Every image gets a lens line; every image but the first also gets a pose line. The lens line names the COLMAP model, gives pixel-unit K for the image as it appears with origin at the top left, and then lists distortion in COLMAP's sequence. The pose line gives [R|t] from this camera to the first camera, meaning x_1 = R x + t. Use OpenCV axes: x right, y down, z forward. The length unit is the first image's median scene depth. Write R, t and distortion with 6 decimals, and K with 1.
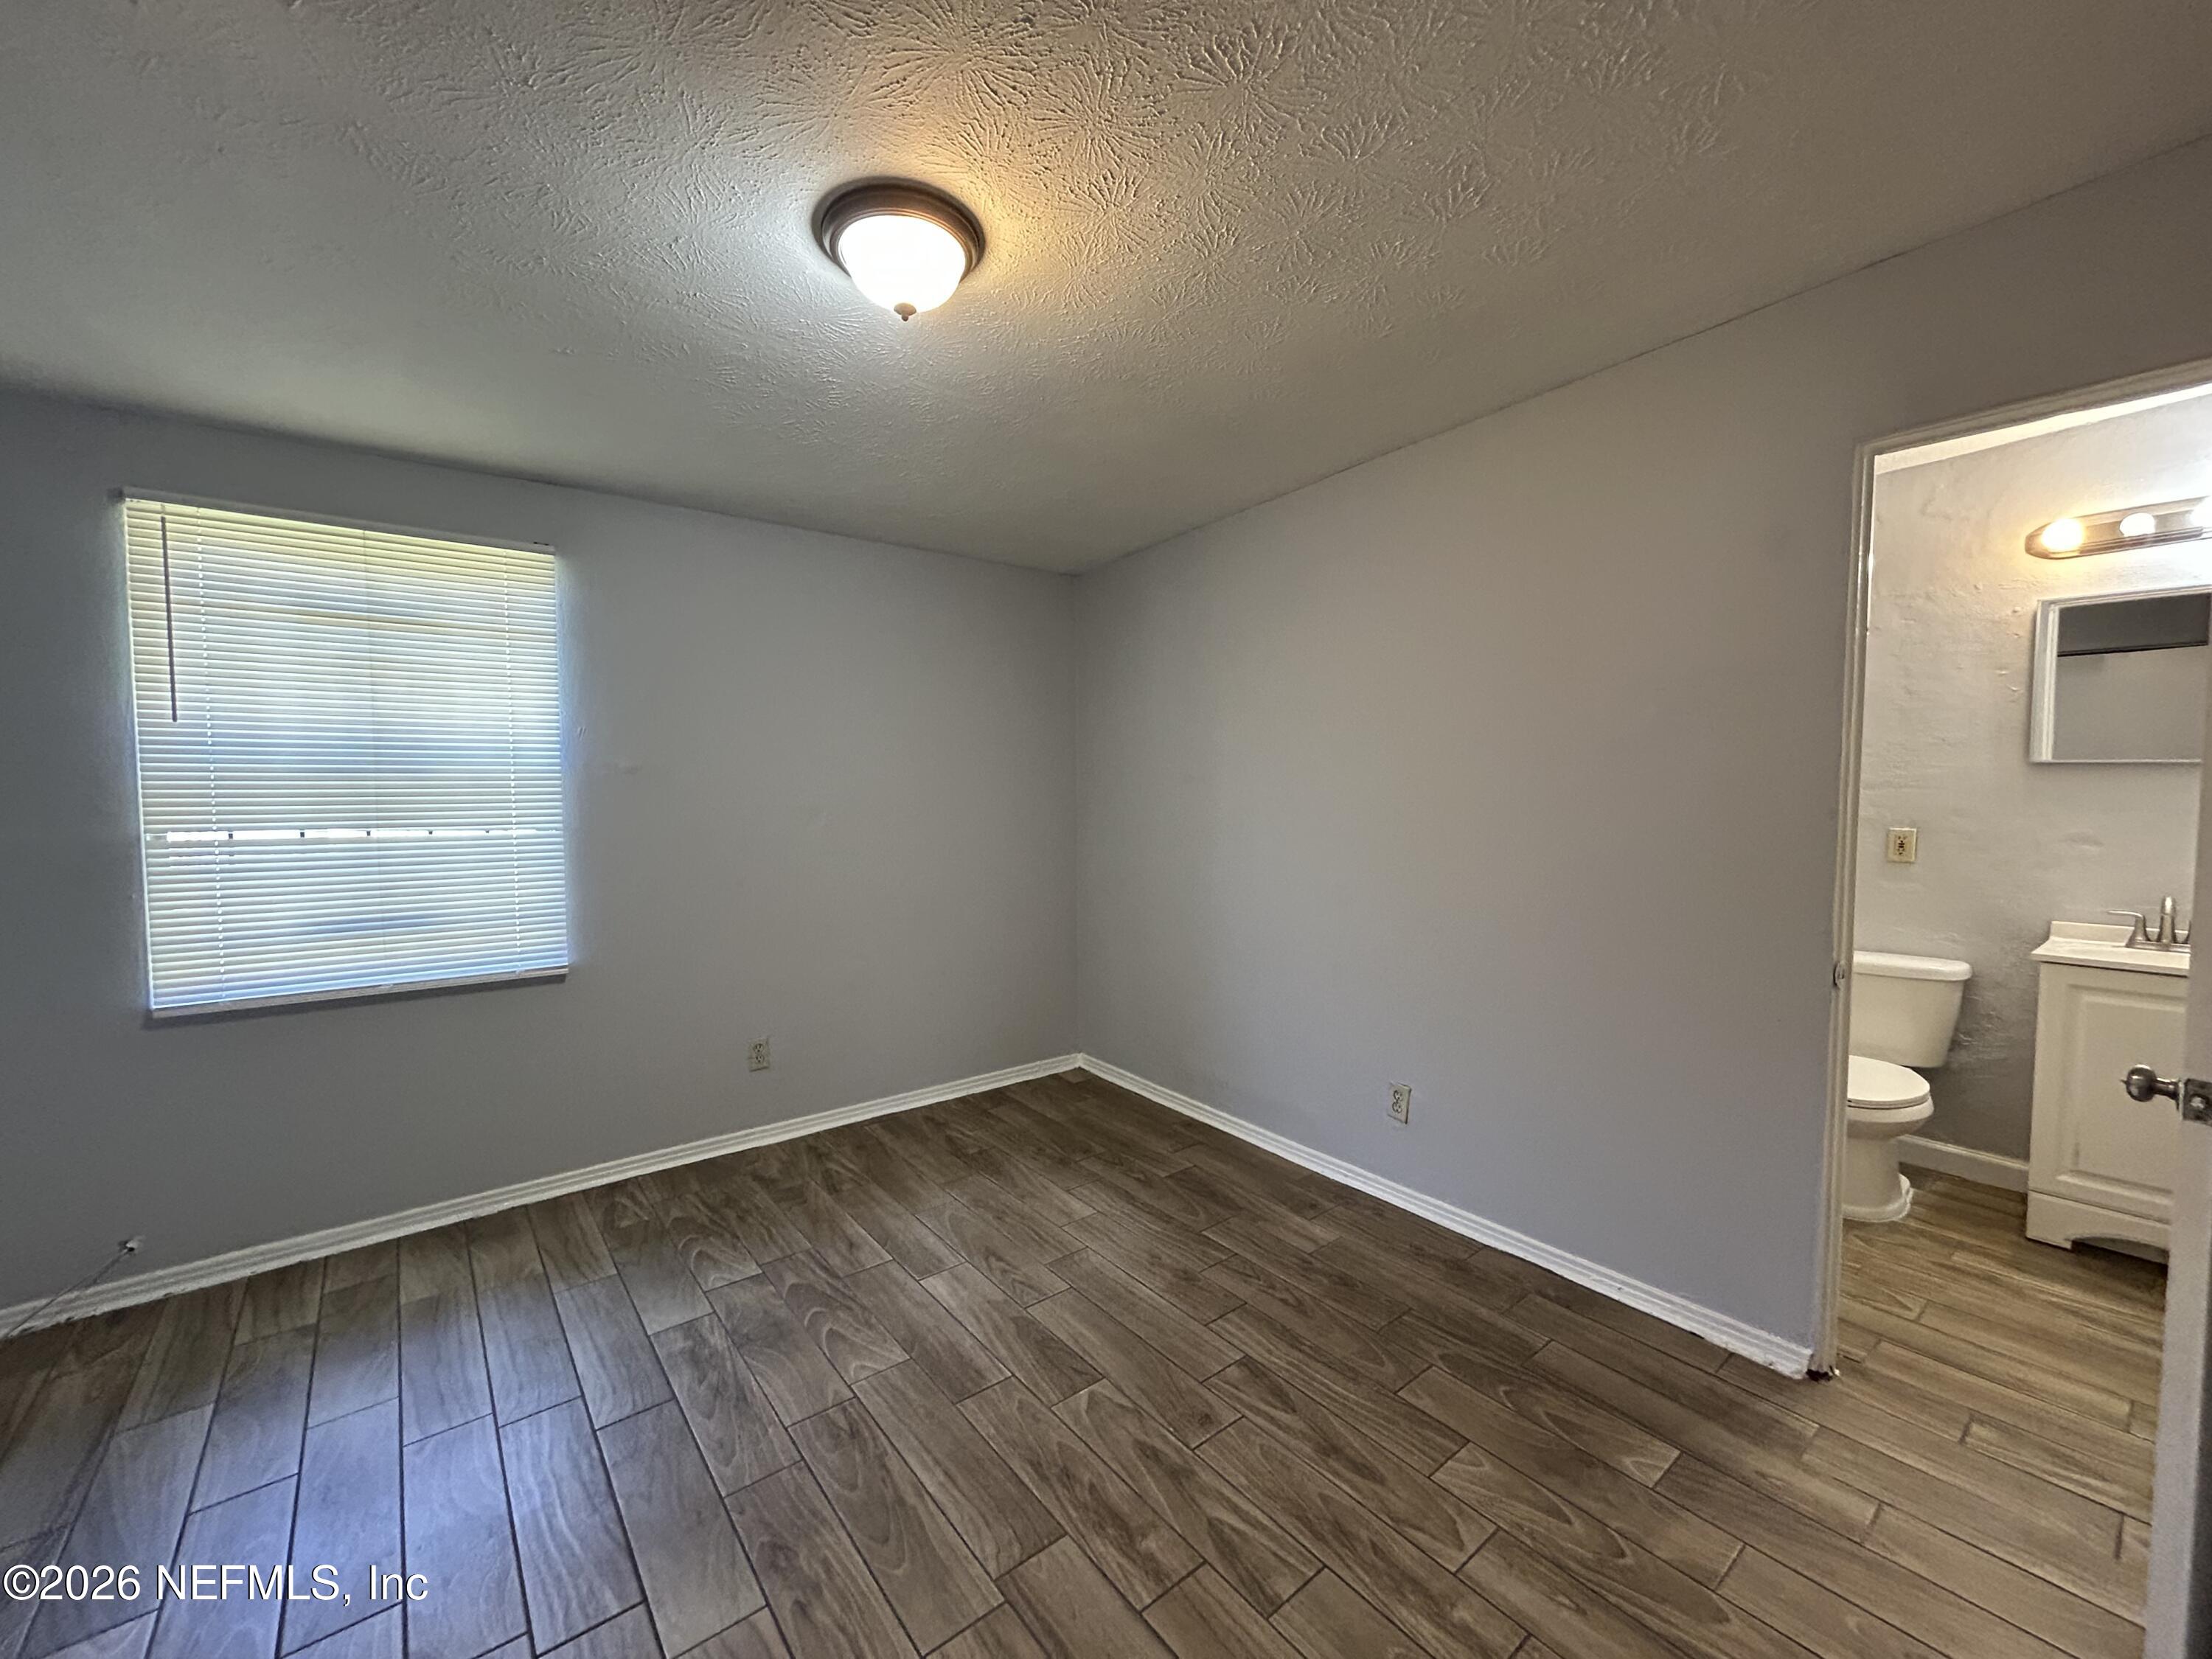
lens RADIAL K [[883.6, 0, 1106.0], [0, 883.6, 829.5], [0, 0, 1]] dist [-0.013513, 0.005871]
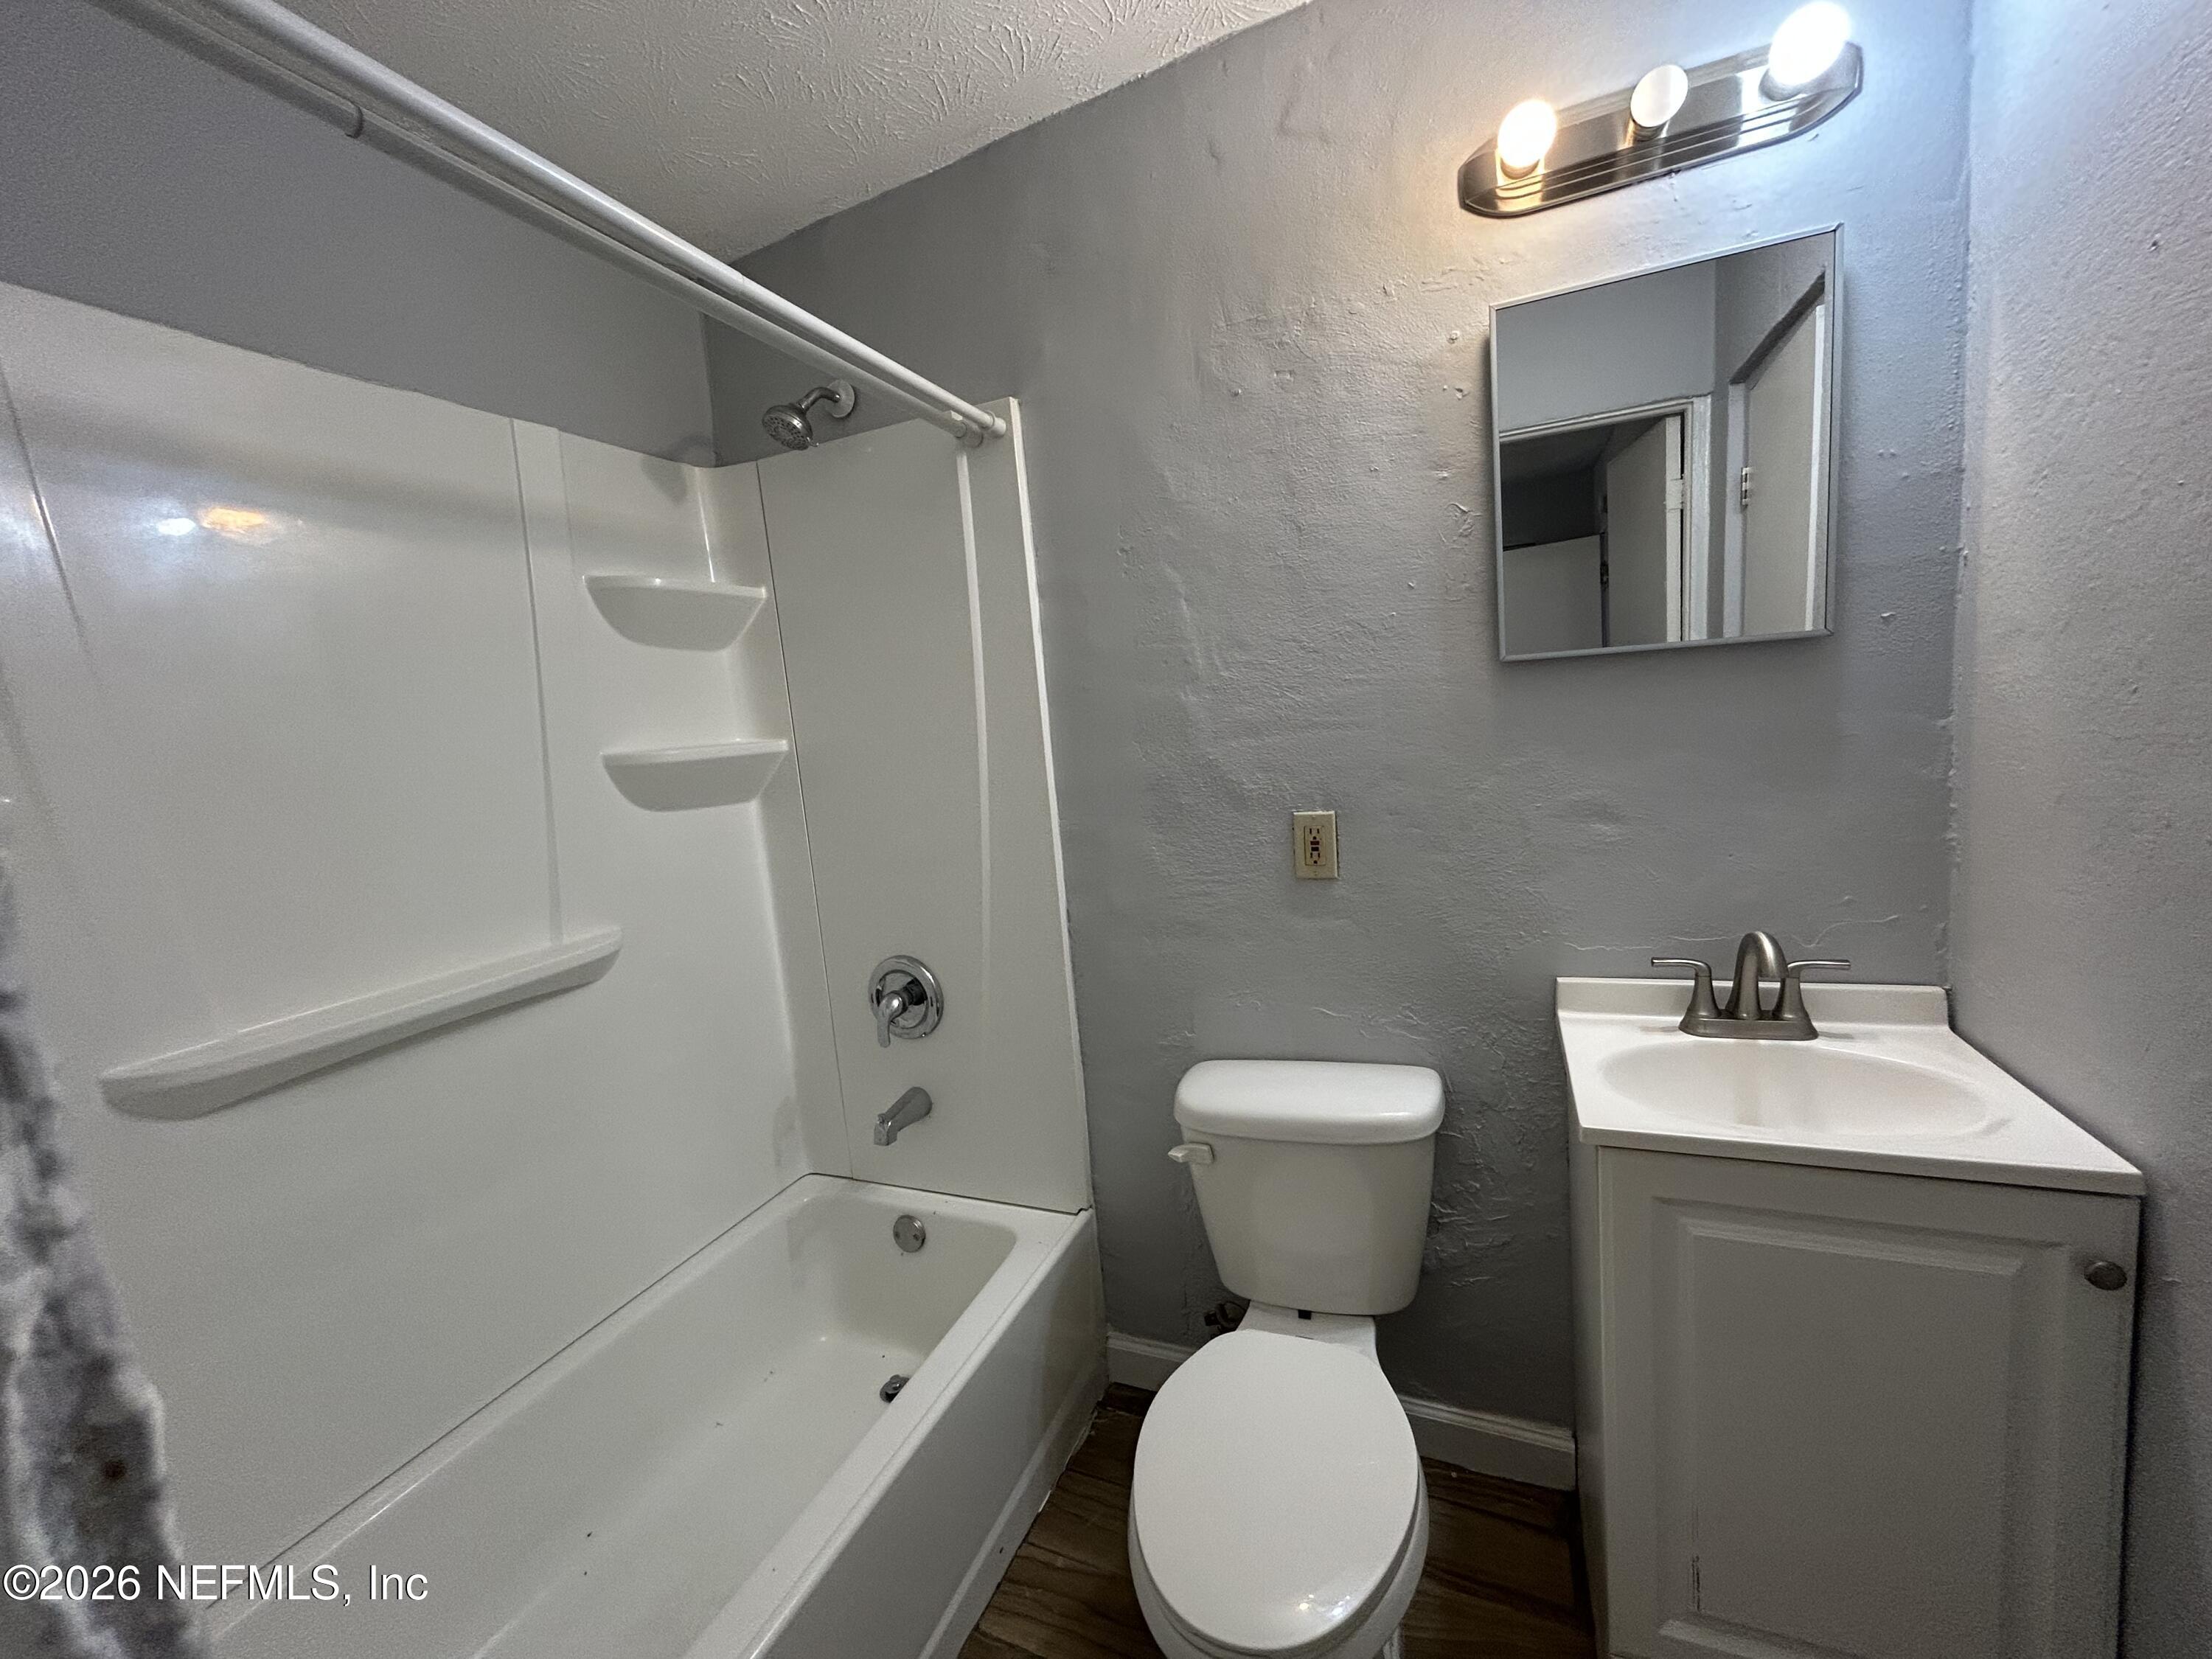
lens RADIAL K [[883.6, 0, 1106.0], [0, 883.6, 829.5], [0, 0, 1]] dist [-0.013513, 0.005871]
pose [[0.865491, -0.143917, 0.479805, 0.588993], [0.112902, 0.989238, 0.093065, -0.050645], [-0.488035, -0.026377, 0.872426, 0.647104]]
